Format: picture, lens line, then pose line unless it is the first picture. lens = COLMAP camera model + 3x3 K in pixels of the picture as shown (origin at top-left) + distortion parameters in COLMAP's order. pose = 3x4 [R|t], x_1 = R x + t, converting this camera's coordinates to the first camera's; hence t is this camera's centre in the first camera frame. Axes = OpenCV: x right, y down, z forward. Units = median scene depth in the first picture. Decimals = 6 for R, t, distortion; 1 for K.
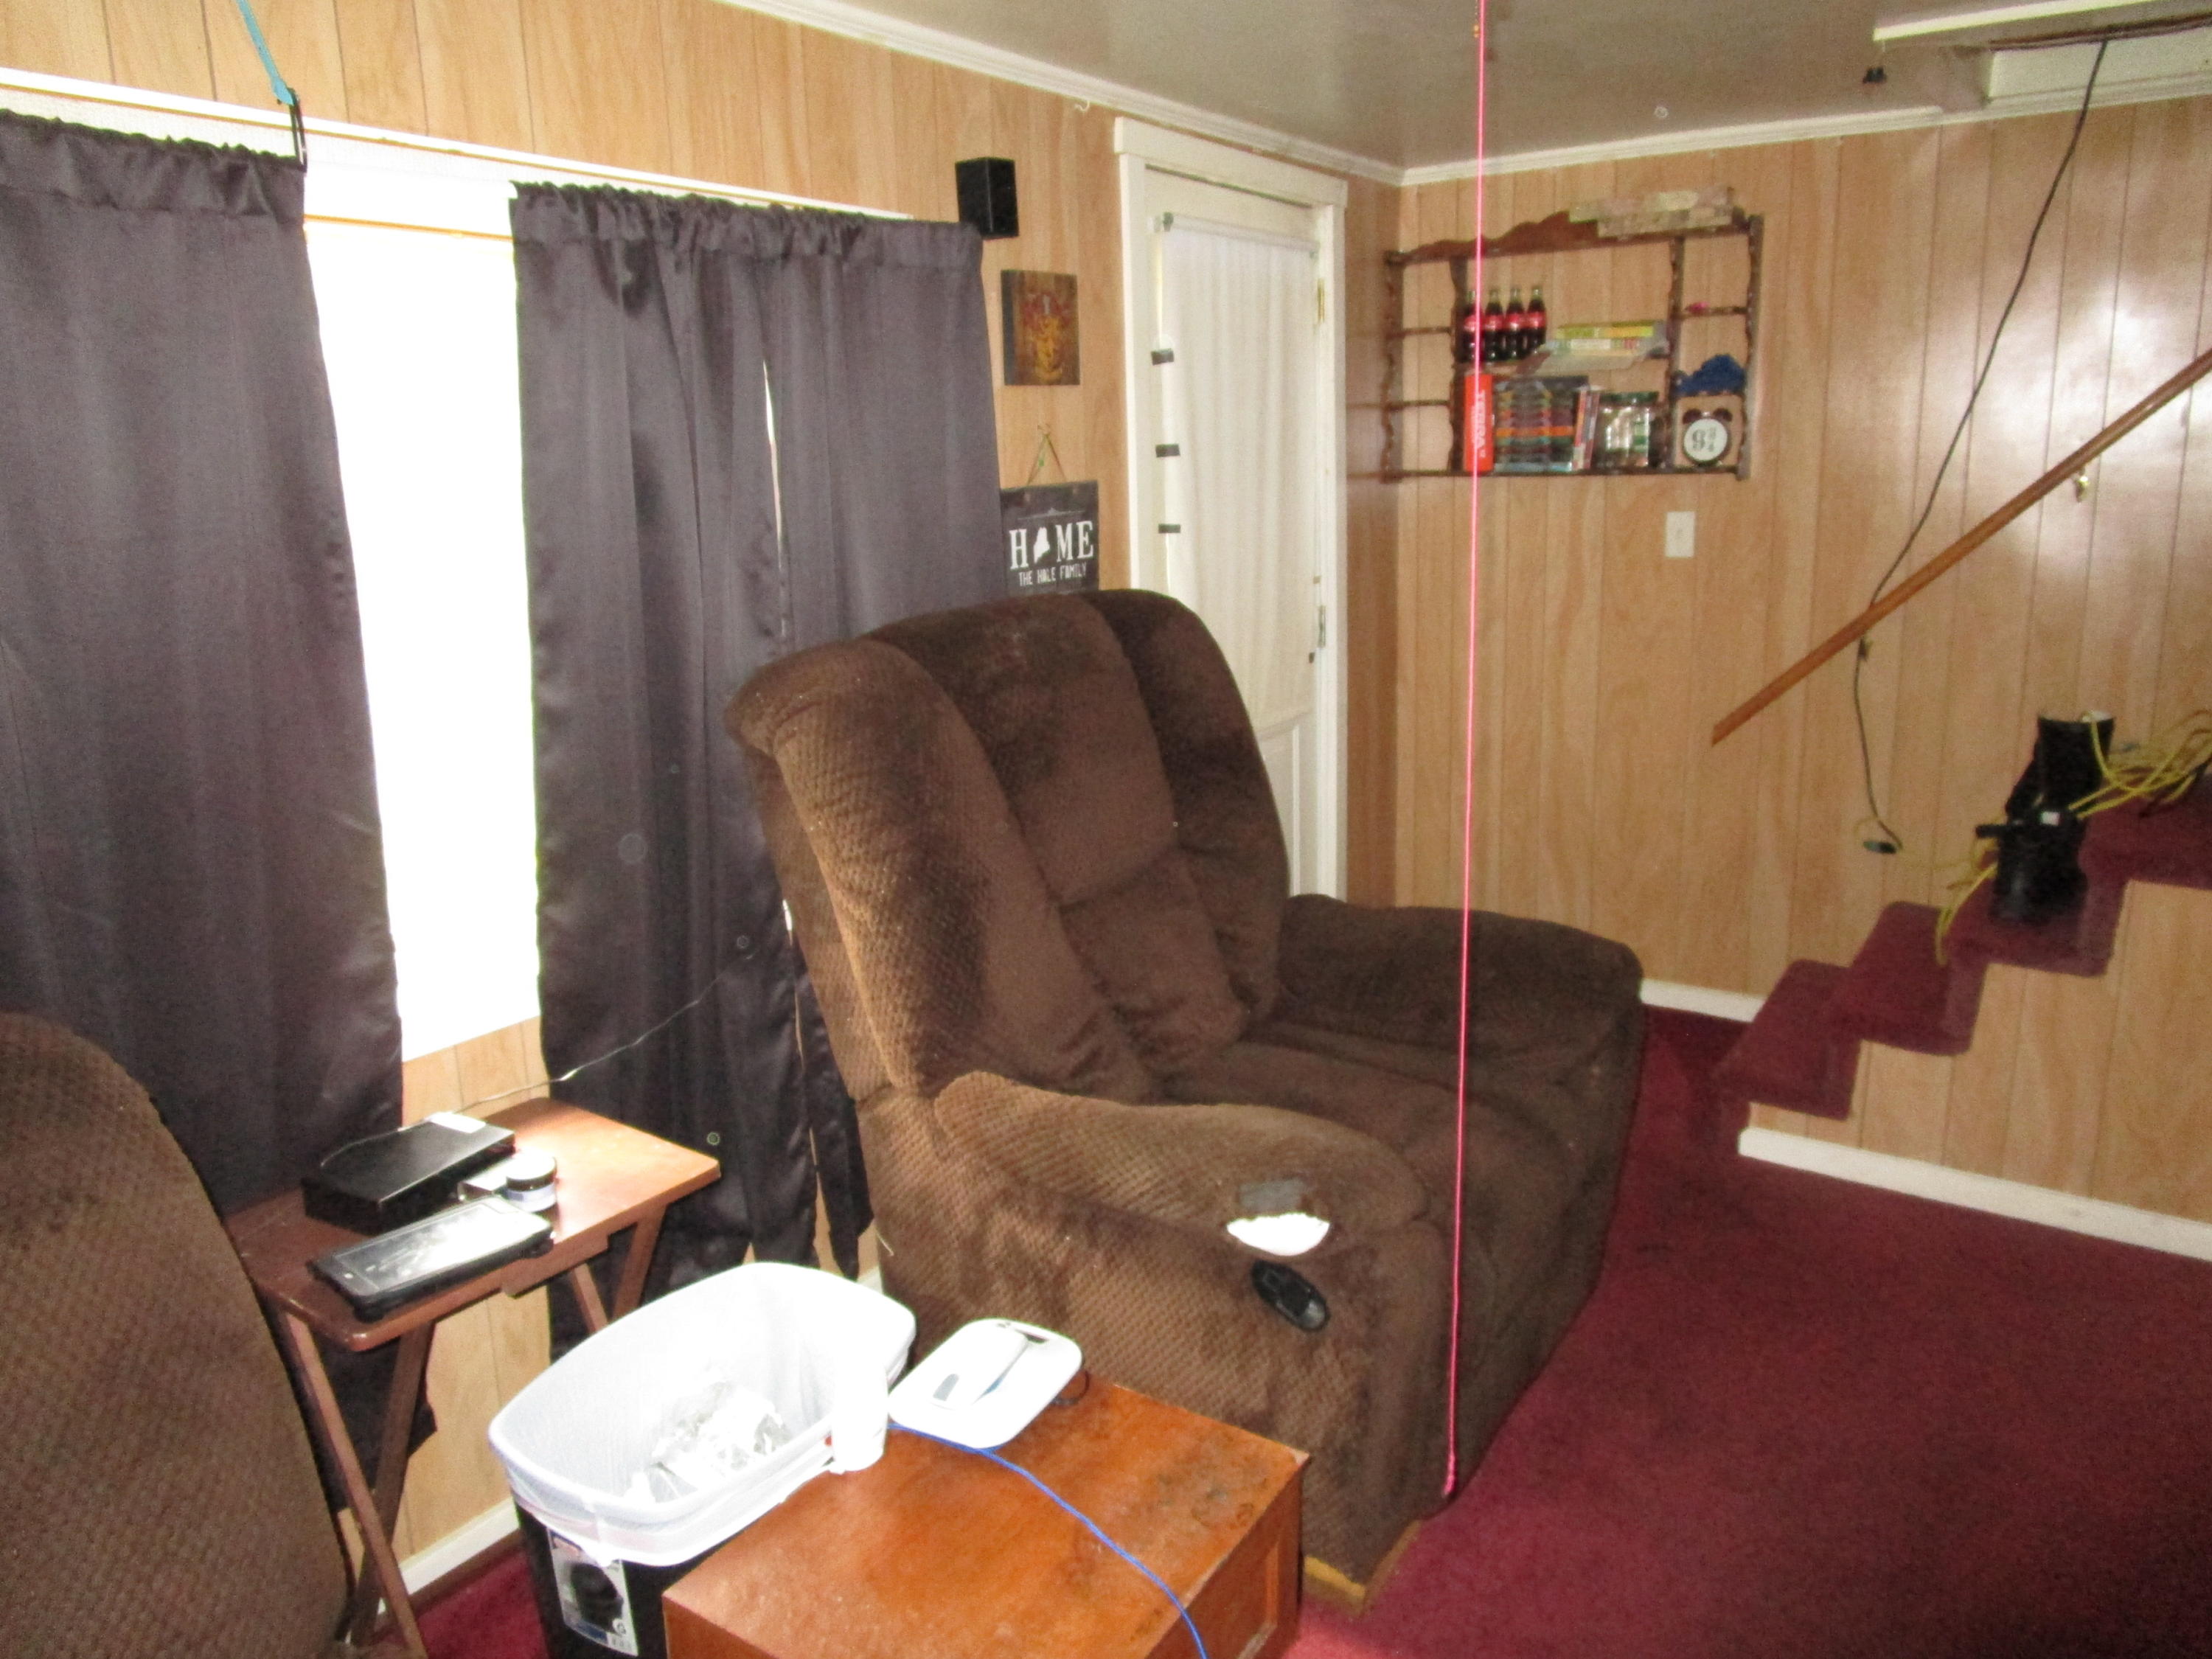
lens RADIAL K [[1596.7, 0, 1109.2], [0, 1596.7, 830.6], [0, 0, 1]] dist [-0.011379, -0.002028]
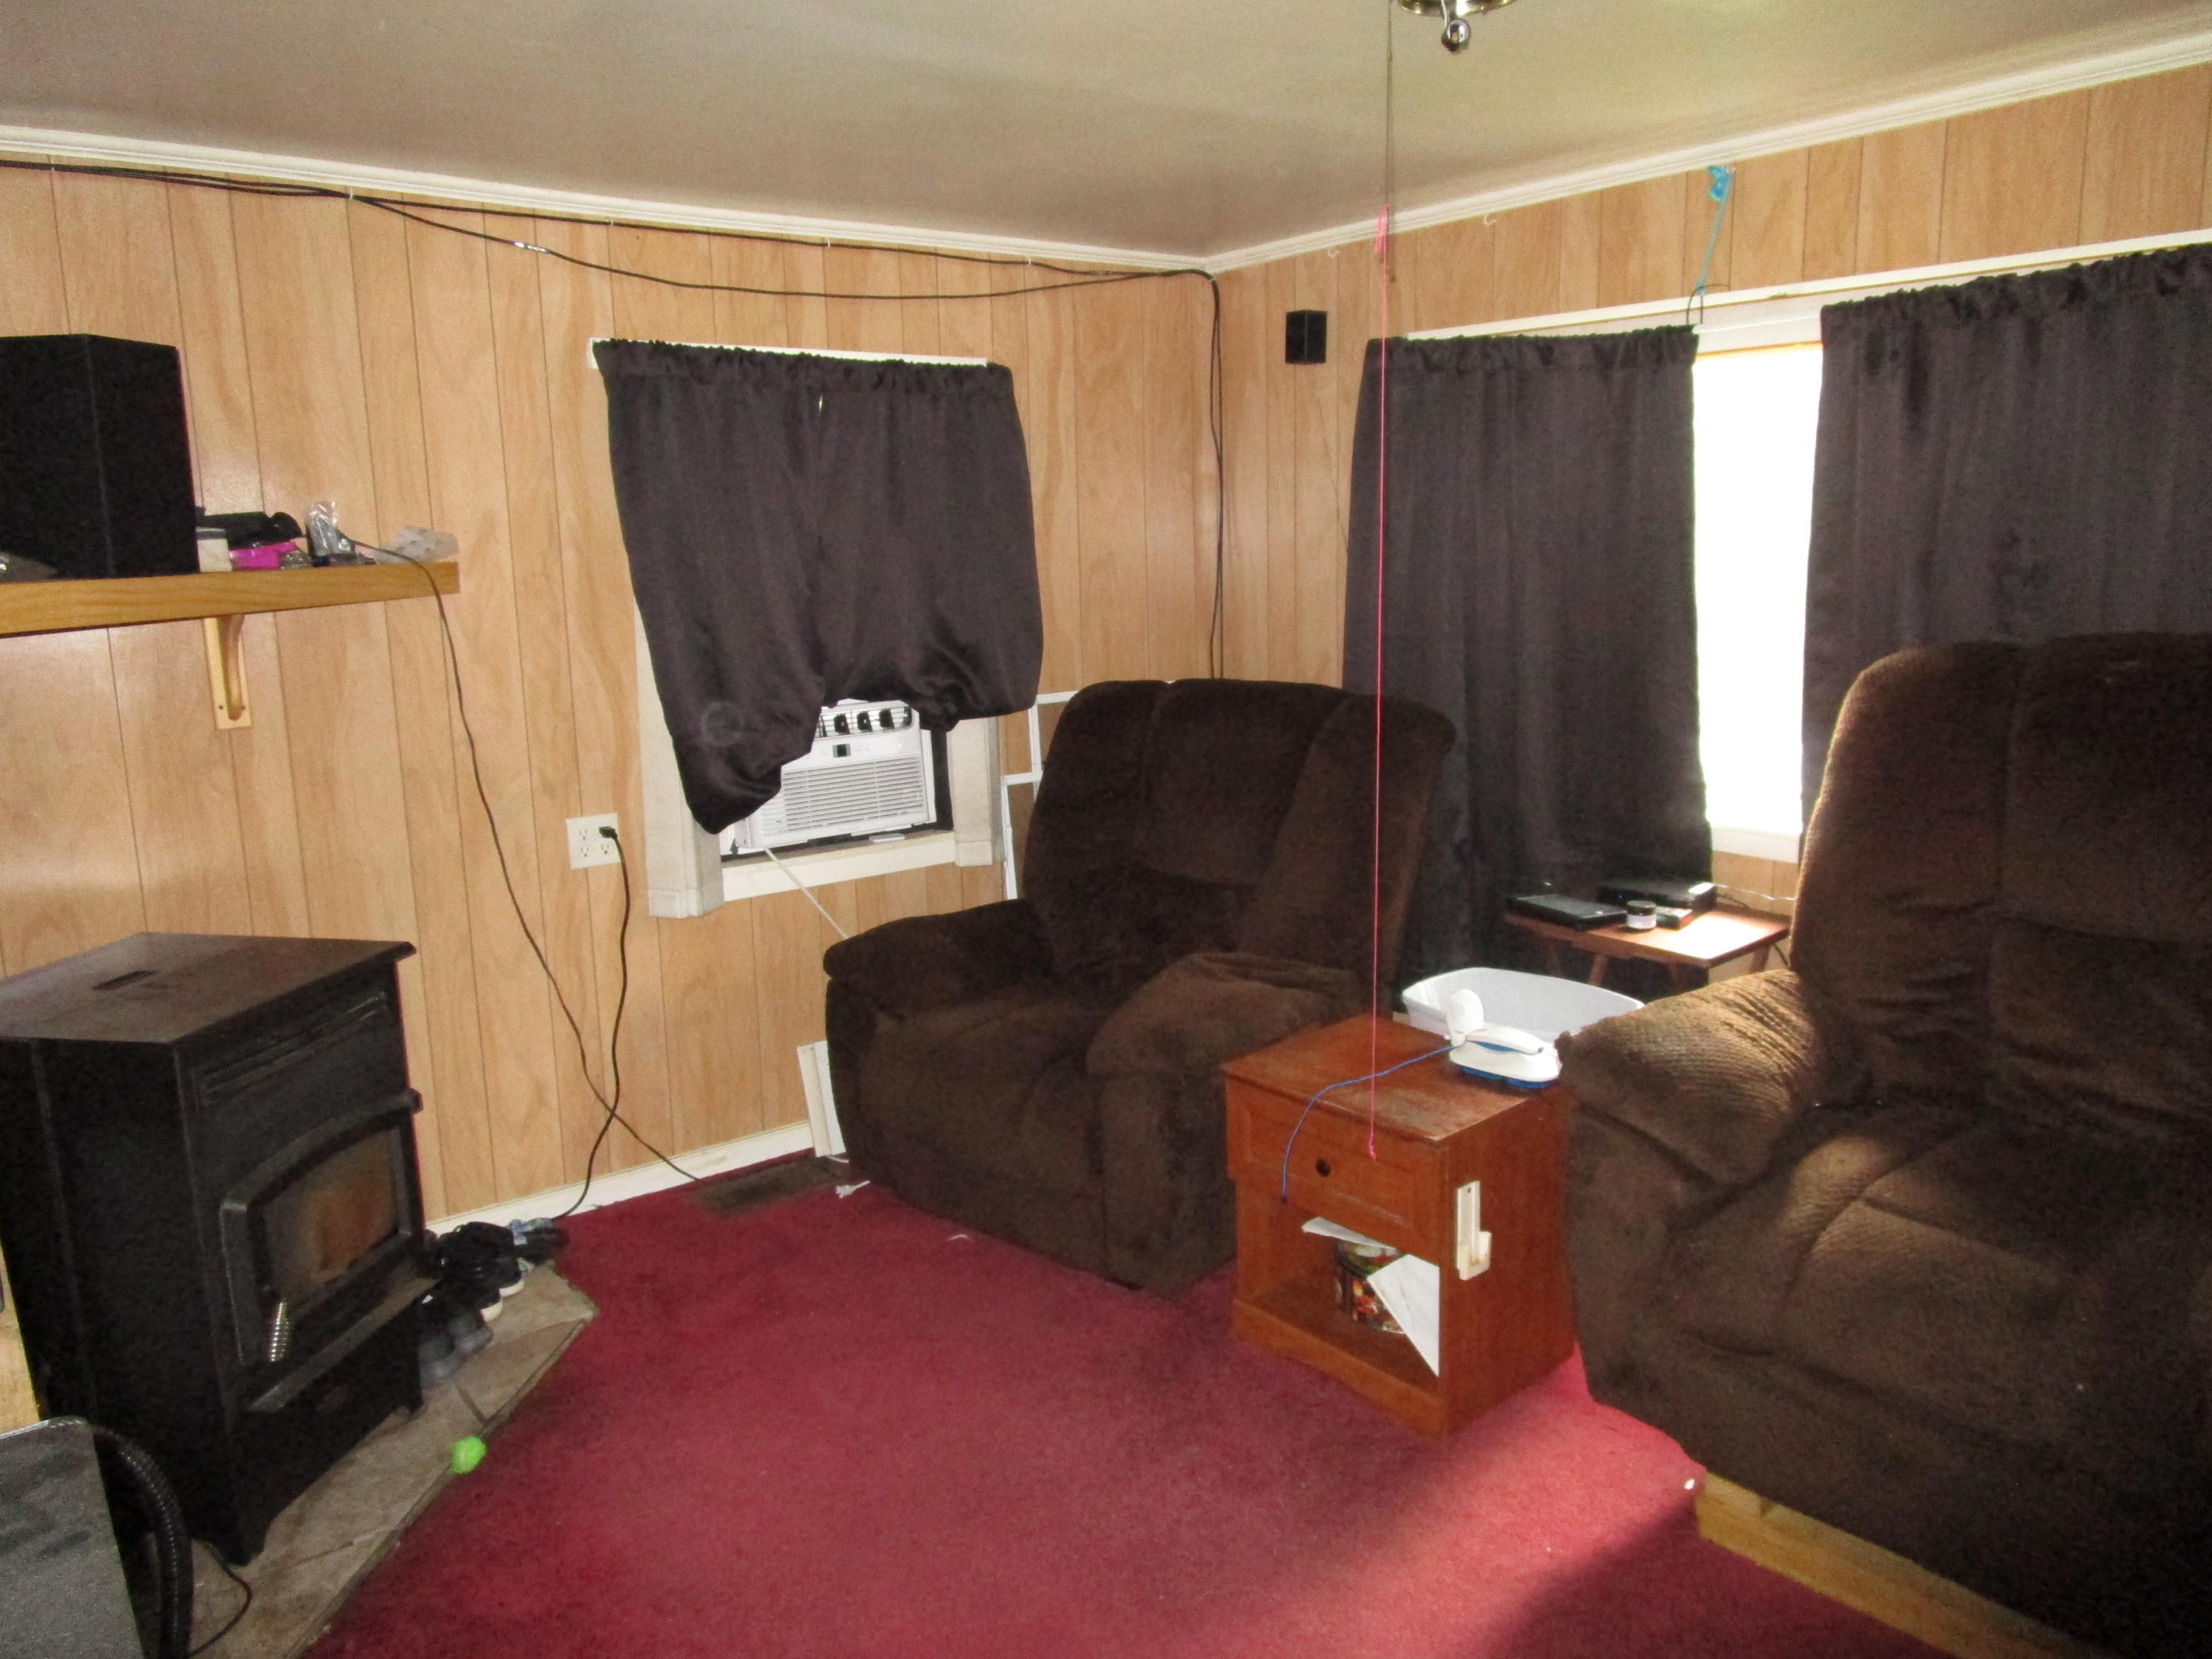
lens RADIAL K [[1596.7, 0, 1109.2], [0, 1596.7, 830.6], [0, 0, 1]] dist [-0.011379, -0.002028]
pose [[-0.276587, 0.201731, -0.939577, 1.368585], [-0.192286, 0.946329, 0.259785, -0.193255], [0.941555, 0.252521, -0.222952, 0.816593]]
